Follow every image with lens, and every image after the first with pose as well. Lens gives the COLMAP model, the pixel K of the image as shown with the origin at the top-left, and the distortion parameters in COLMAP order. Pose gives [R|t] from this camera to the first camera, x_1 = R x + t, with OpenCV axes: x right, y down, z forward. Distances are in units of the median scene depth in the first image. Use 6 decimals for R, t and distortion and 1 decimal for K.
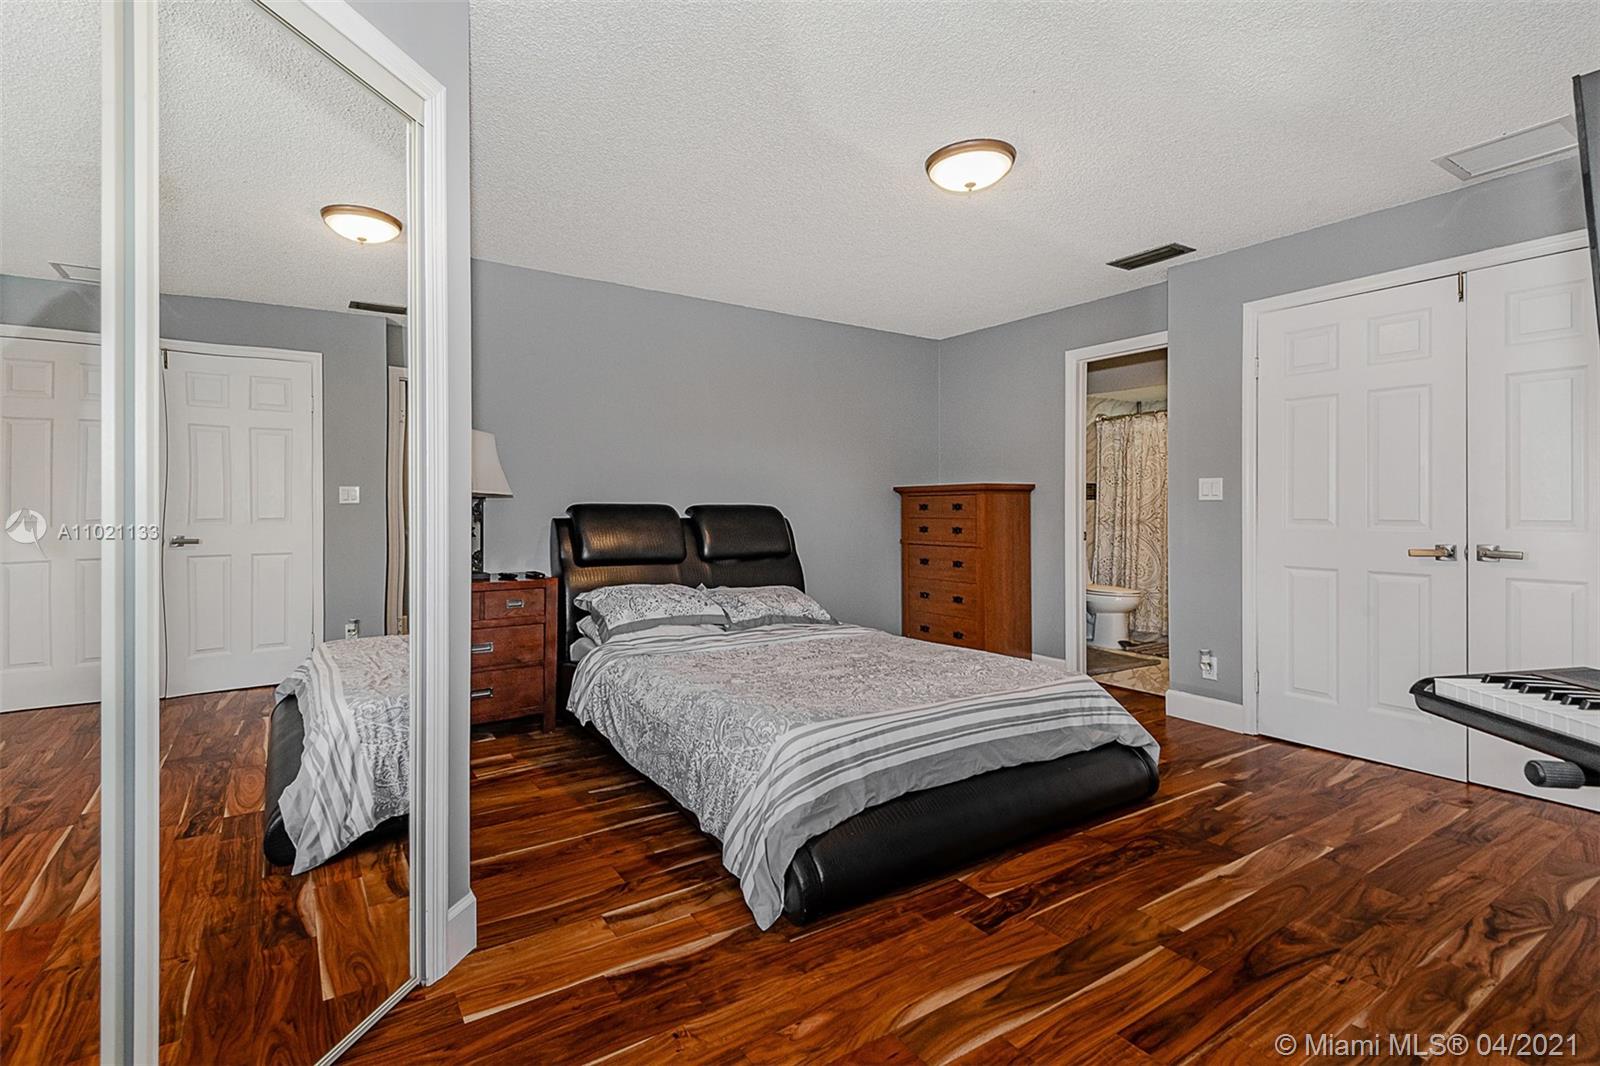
lens RADIAL K [[733.6, 0, 790.0], [0, 733.6, 528.2], [0, 0, 1]] dist [0.021921, -0.006168]
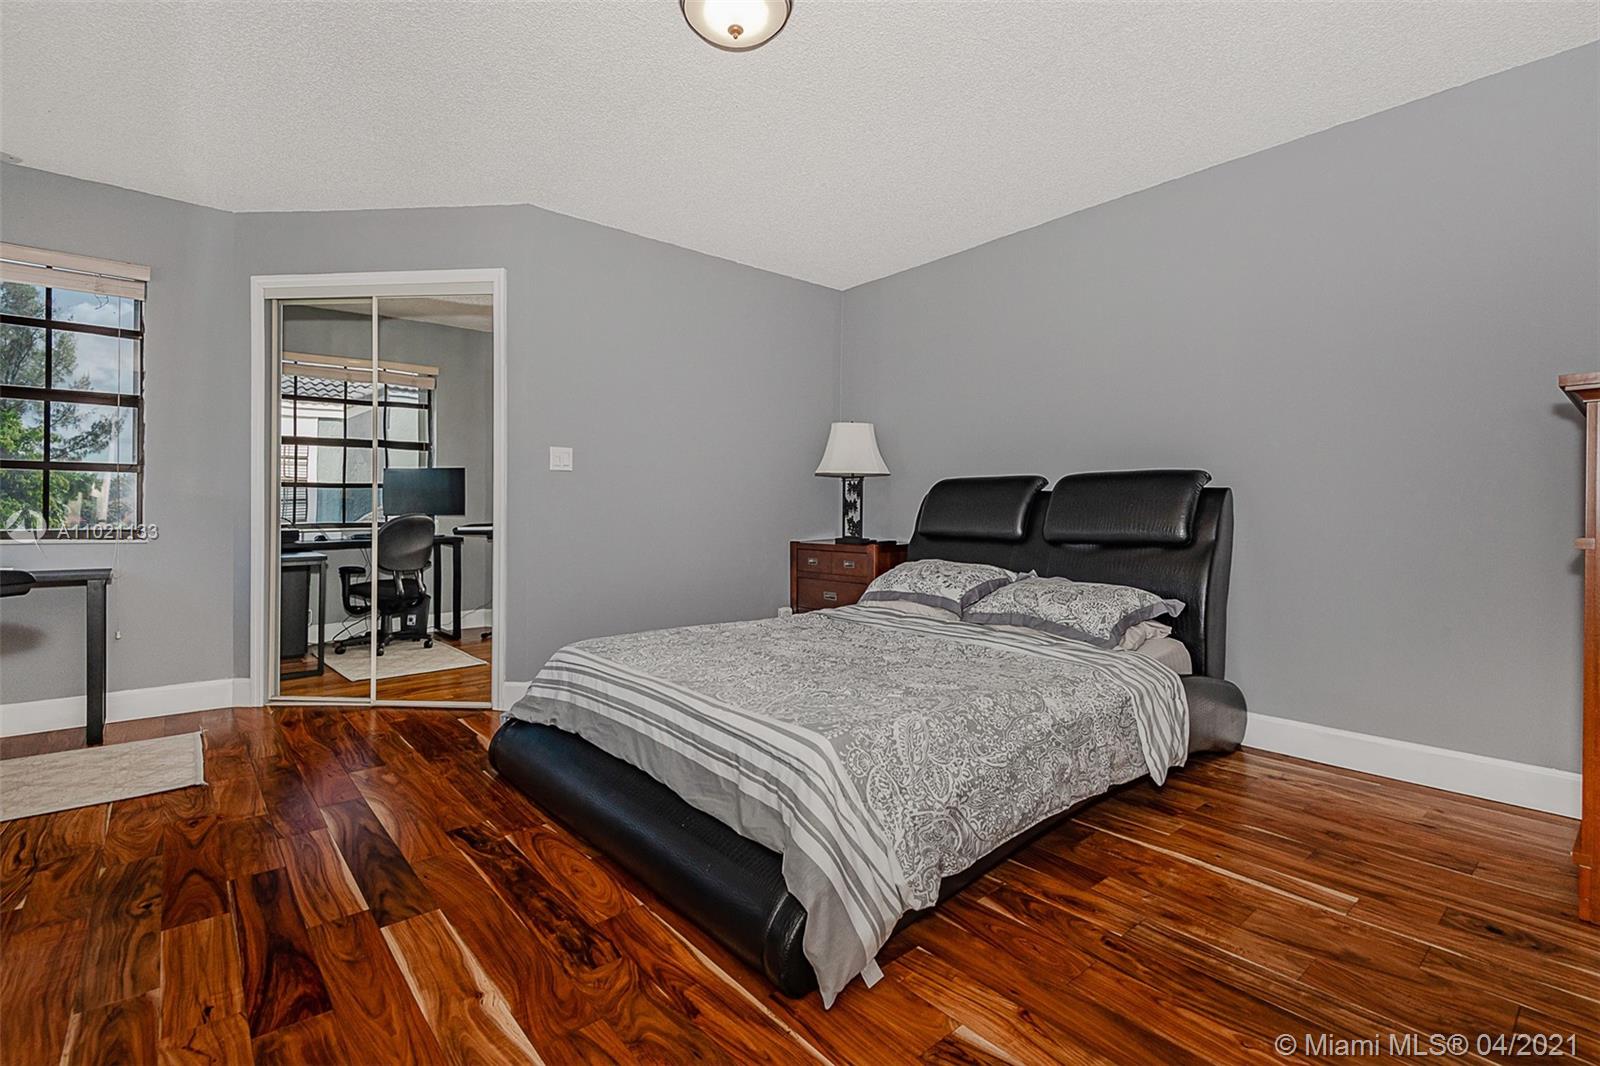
lens RADIAL K [[733.6, 0, 793.6], [0, 733.6, 519.1], [0, 0, 1]] dist [0.021921, -0.006168]
pose [[0.119039, 0.006863, -0.992866, 1.333829], [-0.019136, 0.999806, 0.004617, 0.037907], [0.992705, 0.018450, 0.119147, 1.252171]]
